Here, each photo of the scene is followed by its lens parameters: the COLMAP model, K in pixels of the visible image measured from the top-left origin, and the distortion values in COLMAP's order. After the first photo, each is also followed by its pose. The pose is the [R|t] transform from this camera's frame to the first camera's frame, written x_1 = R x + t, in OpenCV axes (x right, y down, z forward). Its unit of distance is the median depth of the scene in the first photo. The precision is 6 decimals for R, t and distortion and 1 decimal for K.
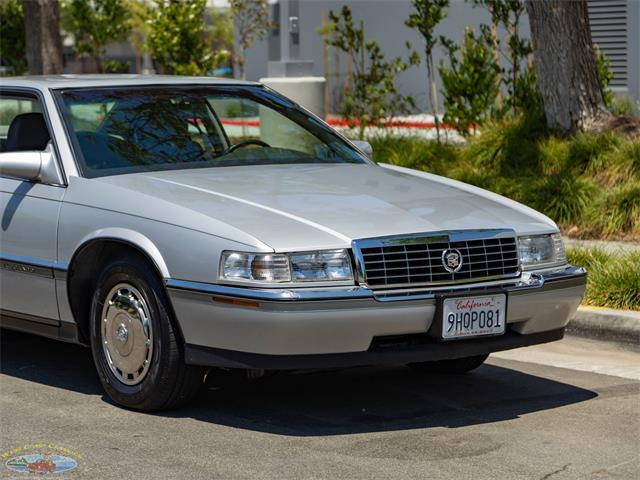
lens RADIAL K [[2114.9, 0, 320.0], [0, 2114.9, 240.0], [0, 0, 1]] dist [-0.004997, -0.098246]
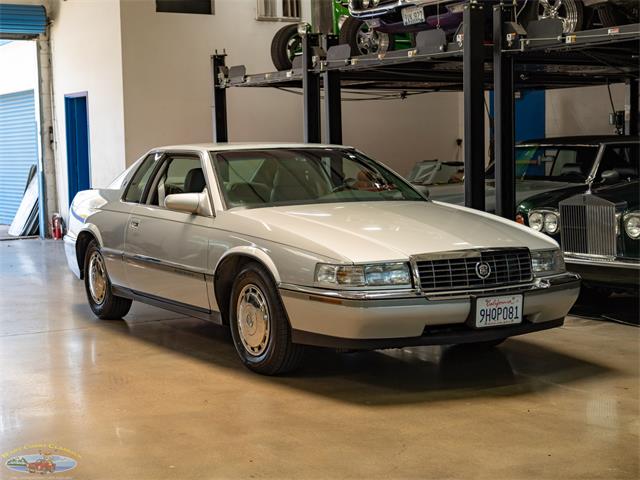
lens RADIAL K [[1125.8, 0, 320.0], [0, 1125.8, 240.0], [0, 0, 1]] dist [0.028382, 0.046248]
pose [[0.996543, -0.000247, -0.083076, 0.017292], [-0.000192, 0.999986, -0.005278, -0.006028], [0.083076, 0.005276, 0.996529, 0.256096]]
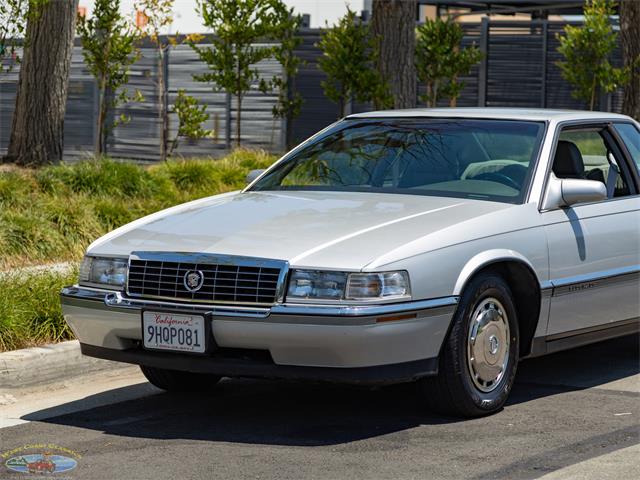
lens RADIAL K [[2114.9, 0, 320.0], [0, 2114.9, 240.0], [0, 0, 1]] dist [-0.004997, -0.098246]
pose [[0.409419, 0.077783, -0.909025, 1.067217], [-0.087396, 0.995121, 0.045788, -0.065971], [0.908151, 0.060699, 0.414219, 0.605500]]
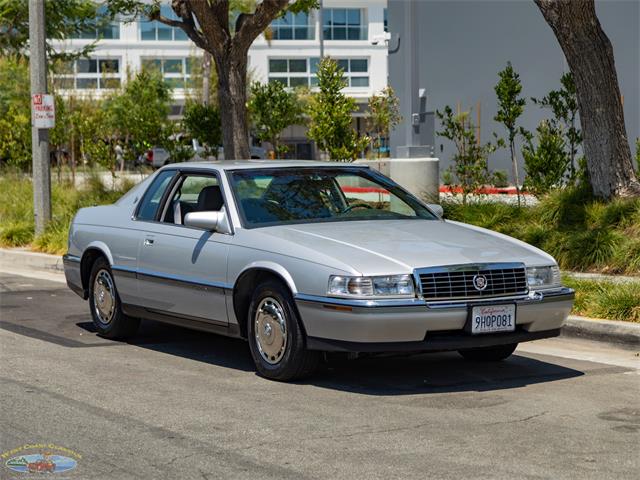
lens RADIAL K [[1815.5, 0, 338.0], [0, 1815.5, 240.2], [0, 0, 1]] dist [-0.039482, 2.068213]
pose [[0.996450, 0.001975, -0.084166, 0.069974], [-0.004278, 0.999621, -0.027190, 0.015212], [0.084080, 0.027453, 0.996081, -0.316695]]
